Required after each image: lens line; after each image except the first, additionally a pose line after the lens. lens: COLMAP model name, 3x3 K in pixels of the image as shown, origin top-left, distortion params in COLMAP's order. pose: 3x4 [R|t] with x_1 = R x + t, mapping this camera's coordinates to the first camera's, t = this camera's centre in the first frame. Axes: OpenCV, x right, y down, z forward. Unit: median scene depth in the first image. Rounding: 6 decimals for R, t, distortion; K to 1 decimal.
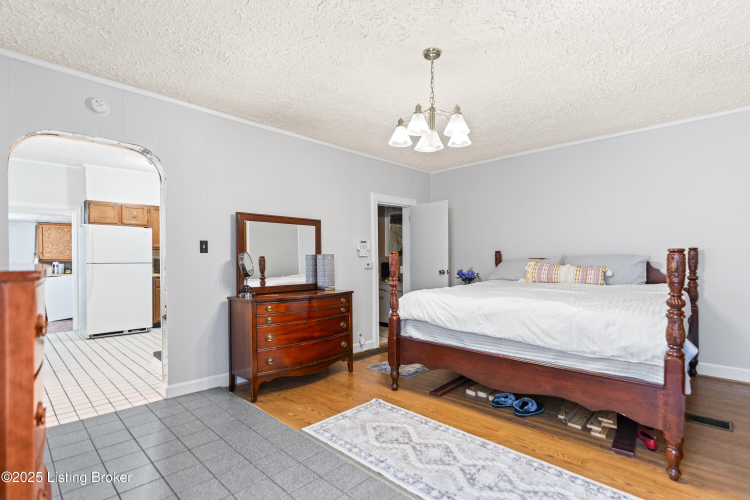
lens RADIAL K [[362.1, 0, 377.3], [0, 362.1, 255.3], [0, 0, 1]] dist [0.020131, 0.000222]
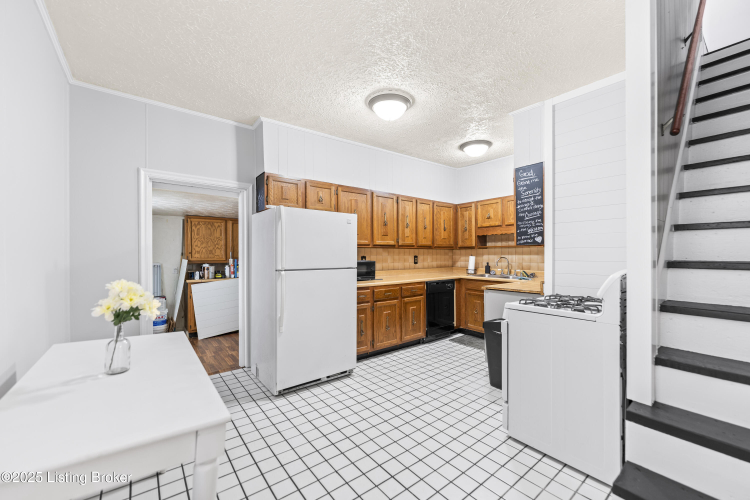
lens RADIAL K [[298.0, 0, 376.9], [0, 298.0, 254.3], [0, 0, 1]] dist [0.001354, -0.000491]
pose [[0.991669, -0.000690, -0.128809, -0.416136], [0.001962, 0.999951, 0.009745, -0.009108], [0.128795, -0.009916, 0.991622, 0.397292]]
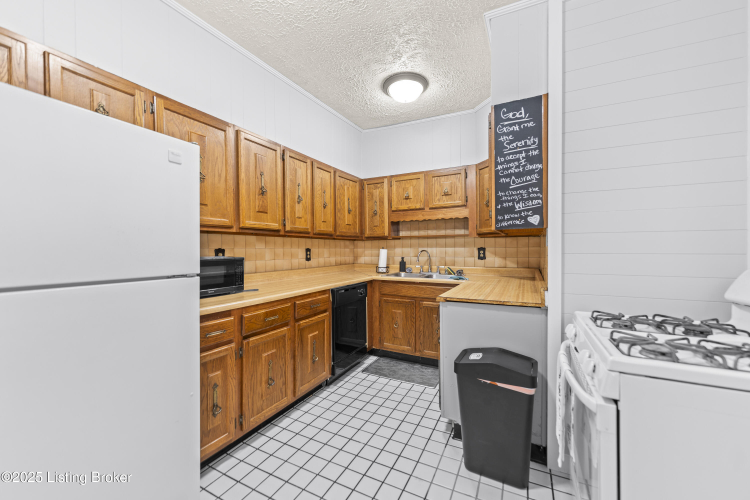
lens RADIAL K [[298.0, 0, 378.1], [0, 298.0, 252.3], [0, 0, 1]] dist [0.001354, -0.000491]
pose [[0.953703, -0.003772, 0.300728, -0.450116], [-0.002275, 0.999802, 0.019754, -0.002706], [-0.300743, -0.019524, 0.953505, 0.608506]]
